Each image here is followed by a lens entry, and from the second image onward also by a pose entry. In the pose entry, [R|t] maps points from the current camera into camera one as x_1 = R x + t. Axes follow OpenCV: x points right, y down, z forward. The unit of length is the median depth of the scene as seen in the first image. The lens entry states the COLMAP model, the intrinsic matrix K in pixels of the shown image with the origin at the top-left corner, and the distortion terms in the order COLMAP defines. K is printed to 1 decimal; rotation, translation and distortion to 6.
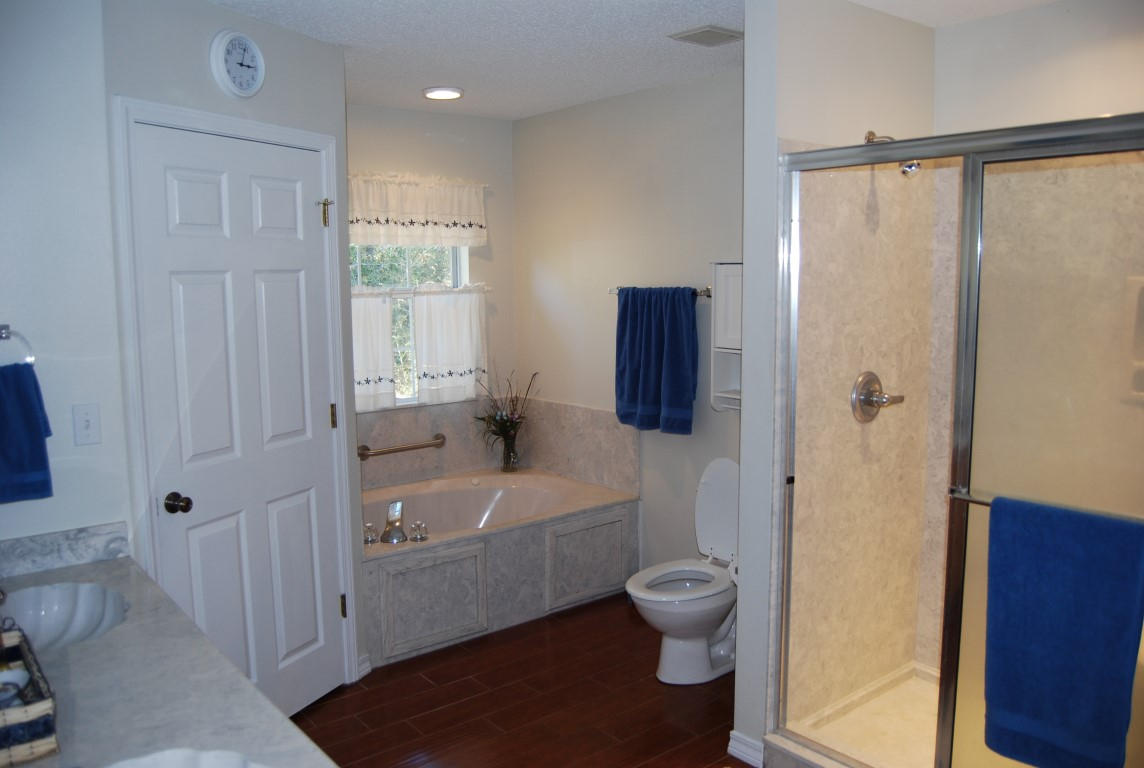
lens RADIAL K [[896.2, 0, 571.9], [0, 896.2, 383.6], [0, 0, 1]] dist [-0.076157, 0.003208]
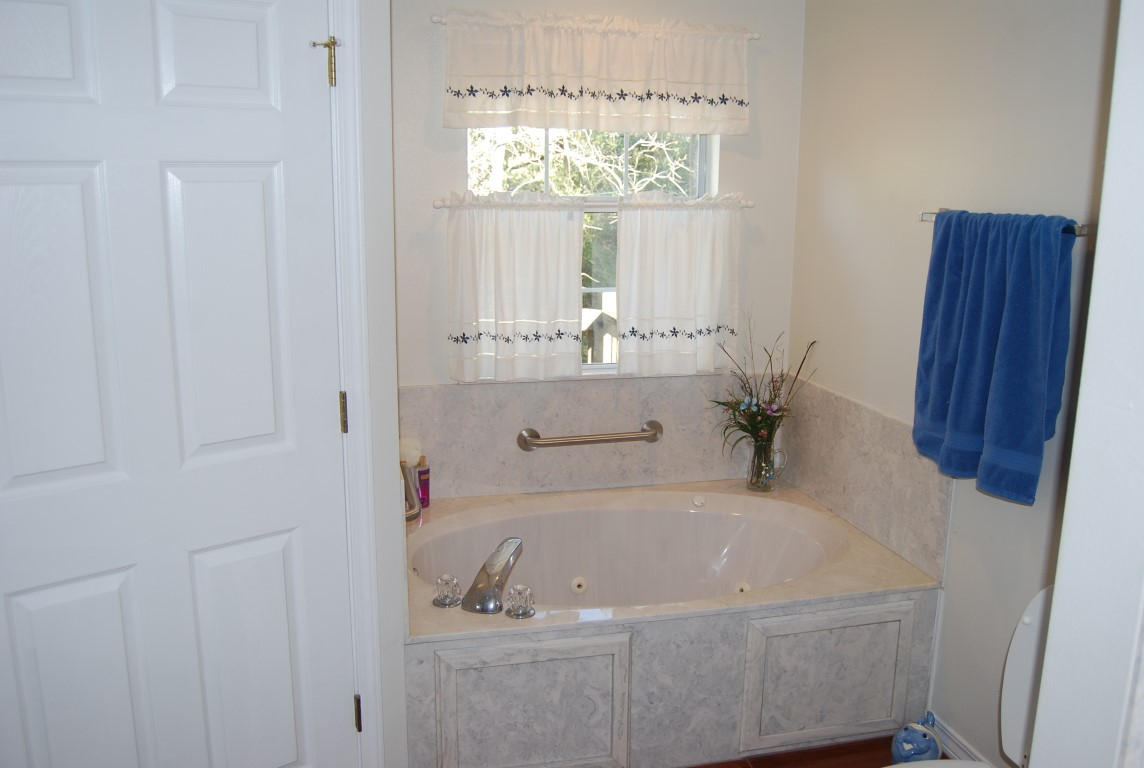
lens RADIAL K [[981.9, 0, 571.5], [0, 981.9, 383.7], [0, 0, 1]] dist [-0.077183, -0.000930]
pose [[0.906577, 0.107014, -0.408248, 0.099251], [-0.072242, 0.992390, 0.099711, -0.043239], [0.415812, -0.060903, 0.907409, 0.348755]]
